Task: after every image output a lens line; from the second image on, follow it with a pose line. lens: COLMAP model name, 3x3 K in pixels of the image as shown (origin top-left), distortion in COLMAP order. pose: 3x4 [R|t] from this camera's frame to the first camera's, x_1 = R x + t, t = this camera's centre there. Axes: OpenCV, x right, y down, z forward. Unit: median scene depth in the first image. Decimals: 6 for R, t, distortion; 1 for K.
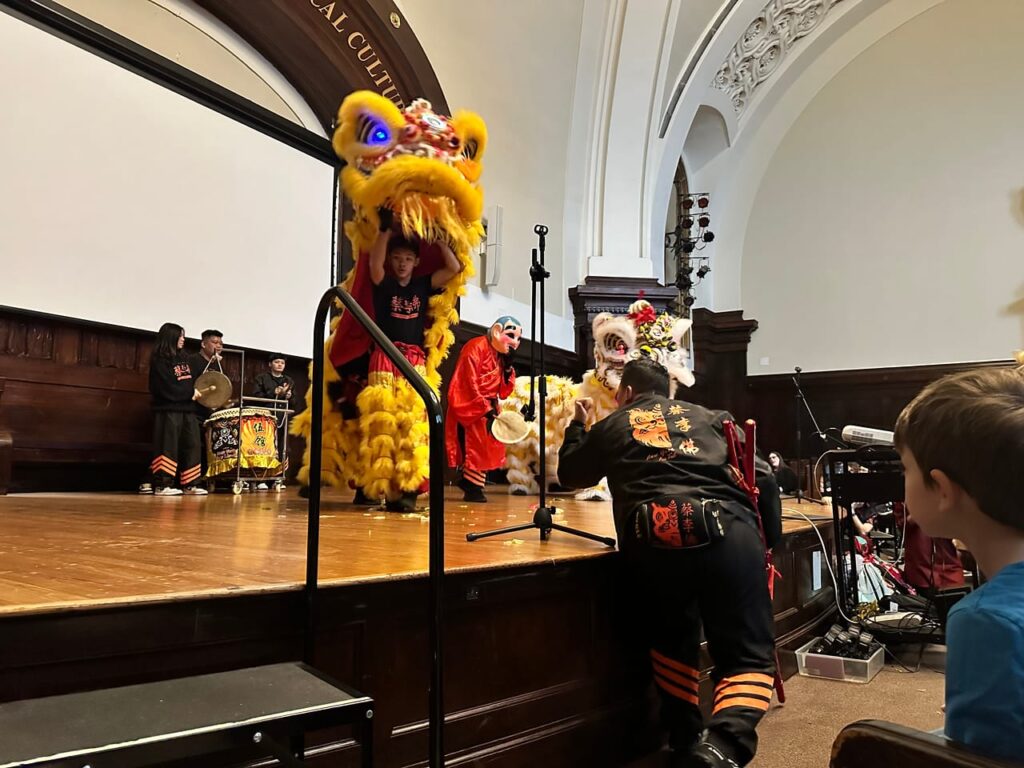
lens RADIAL K [[714.8, 0, 495.7], [0, 714.8, 382.0], [0, 0, 1]] dist [0.039864, -0.051266]
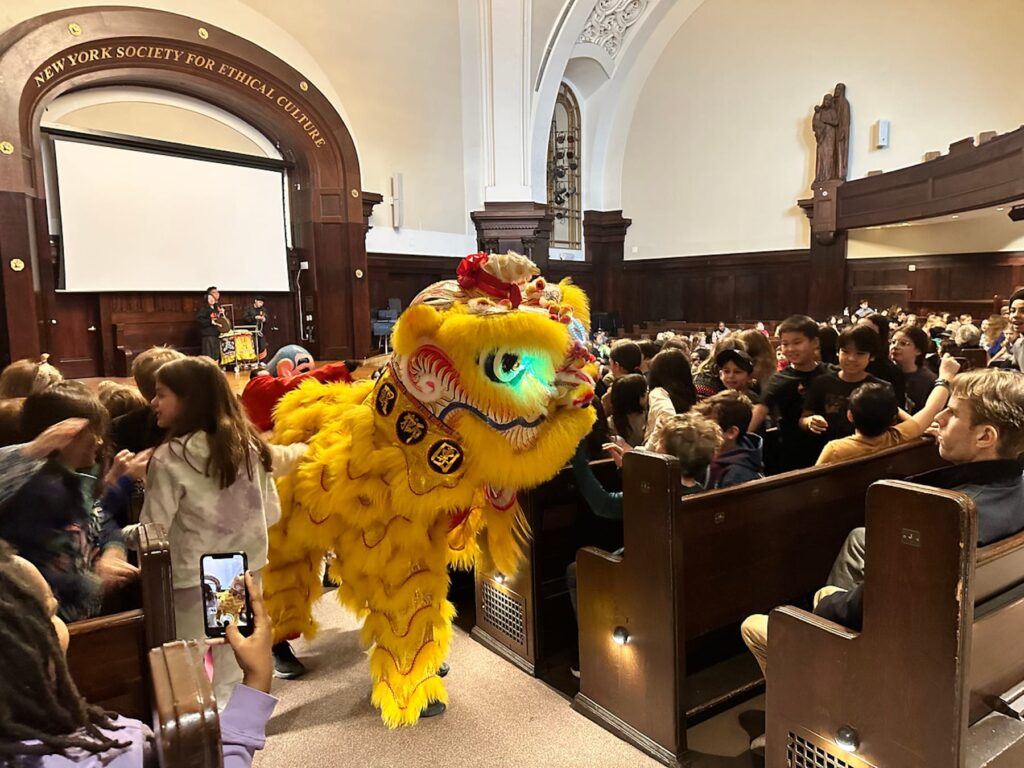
lens RADIAL K [[731.5, 0, 519.8], [0, 731.5, 381.7], [0, 0, 1]] dist [0.117749, -0.187081]
pose [[0.997560, -0.025454, -0.065014, 0.276006], [0.039521, 0.973497, 0.225261, -0.123685], [0.057557, -0.227281, 0.972127, -0.489000]]
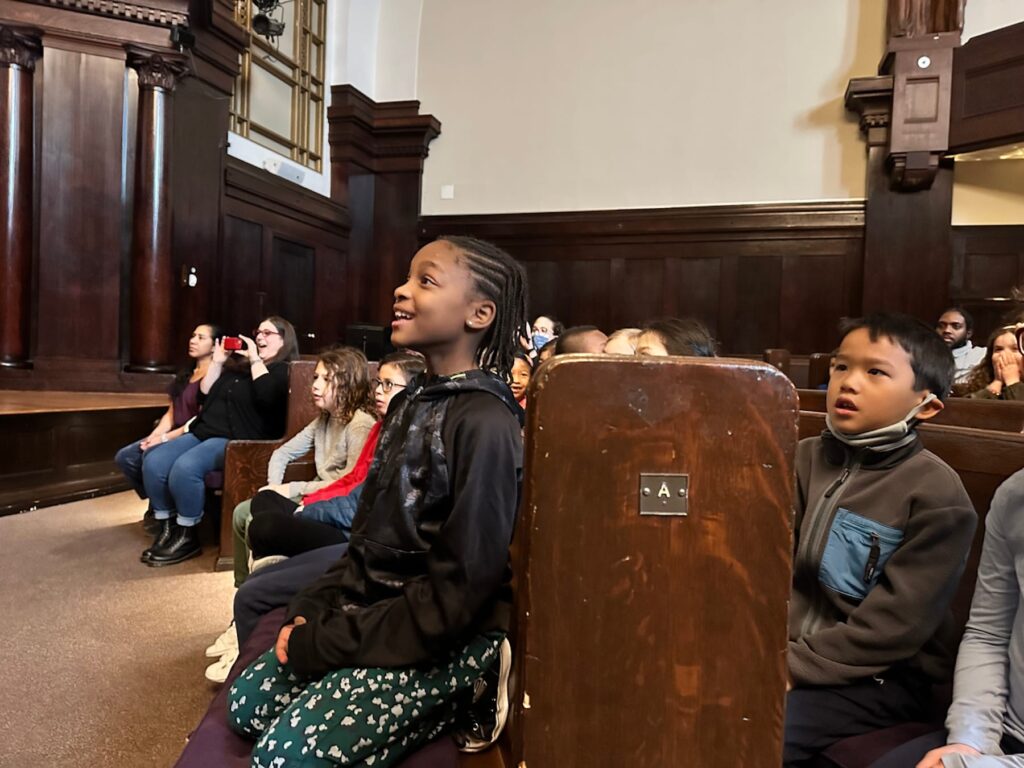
lens RADIAL K [[711.1, 0, 510.8], [0, 711.1, 387.4], [0, 0, 1]] dist [0.123730, -0.168703]
pose [[0.958079, 0.016657, 0.286021, 0.292796], [-0.059815, 0.987939, 0.142826, 0.051023], [-0.280192, -0.153947, 0.947519, 0.444158]]
